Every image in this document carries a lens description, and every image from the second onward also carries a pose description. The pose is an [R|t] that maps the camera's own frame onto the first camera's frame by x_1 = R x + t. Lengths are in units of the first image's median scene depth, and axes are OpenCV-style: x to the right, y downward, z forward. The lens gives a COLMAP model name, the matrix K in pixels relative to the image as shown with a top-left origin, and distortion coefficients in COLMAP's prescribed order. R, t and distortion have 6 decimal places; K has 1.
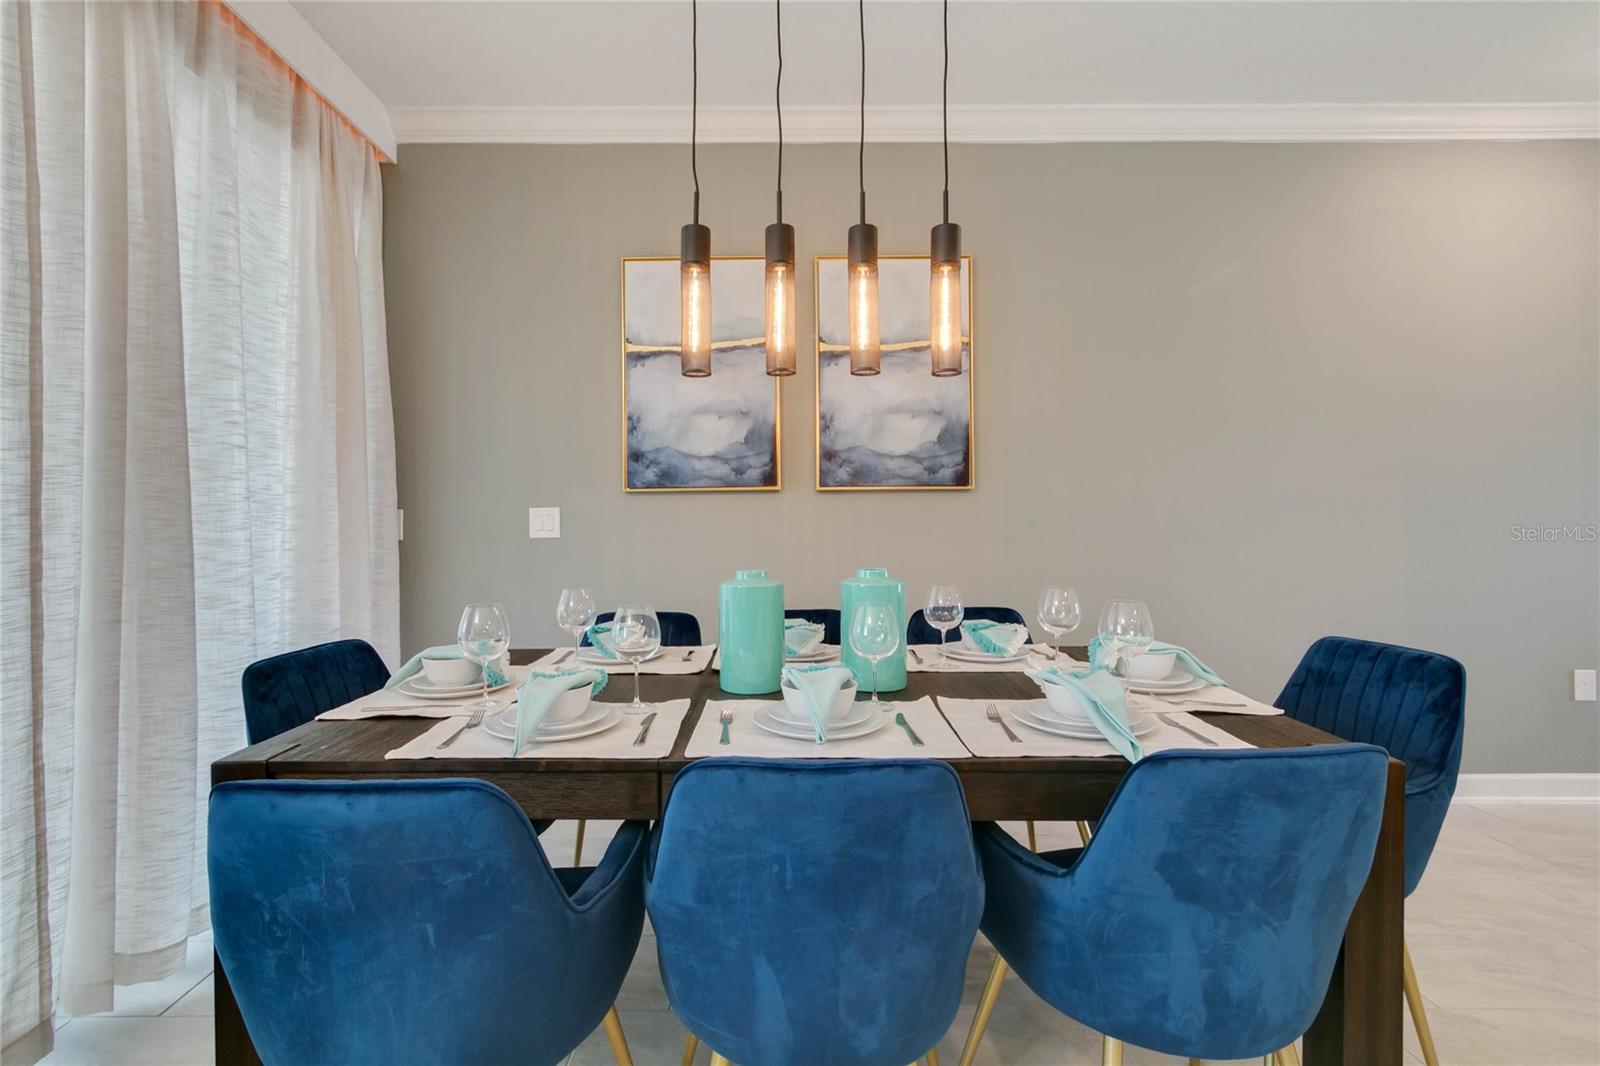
lens RADIAL K [[725.2, 0, 790.2], [0, 725.2, 518.7], [0, 0, 1]] dist [0.005562, -0.000438]
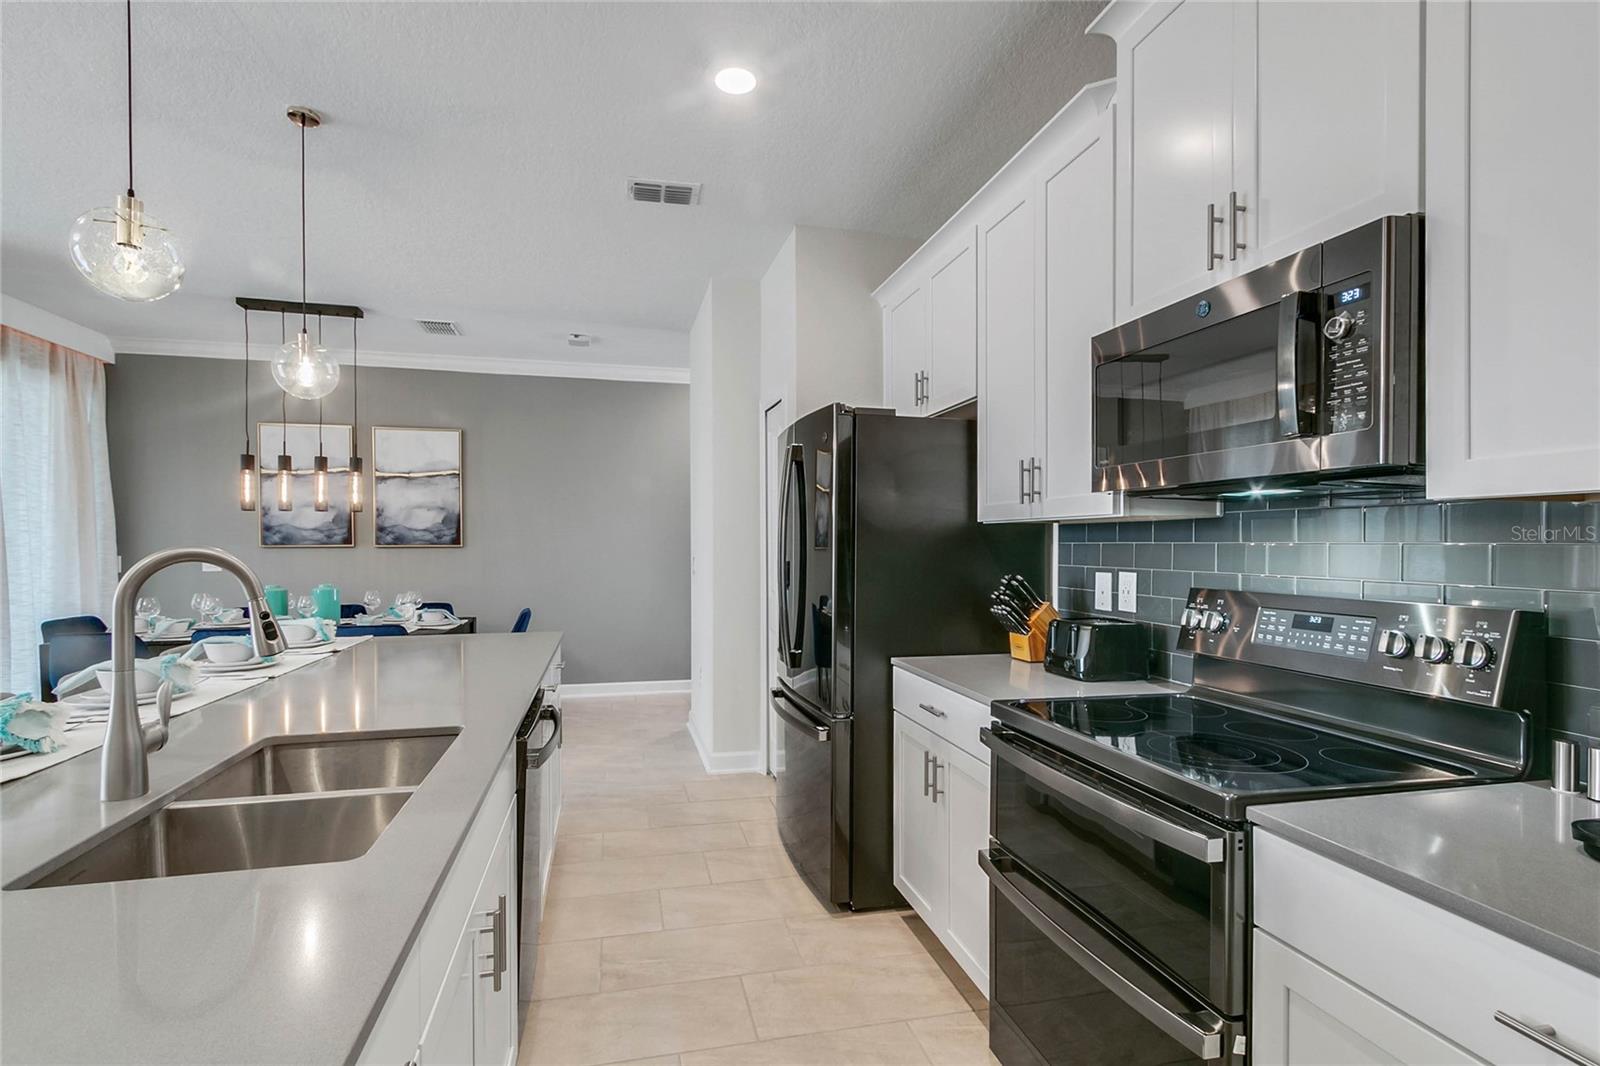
lens RADIAL K [[725.2, 0, 804.8], [0, 725.2, 555.8], [0, 0, 1]] dist [0.005562, -0.000438]
pose [[0.970396, 0.005611, 0.241452, 0.701654], [-0.011599, 0.999659, 0.023387, -0.075286], [-0.241239, -0.025495, 0.970131, -1.206311]]
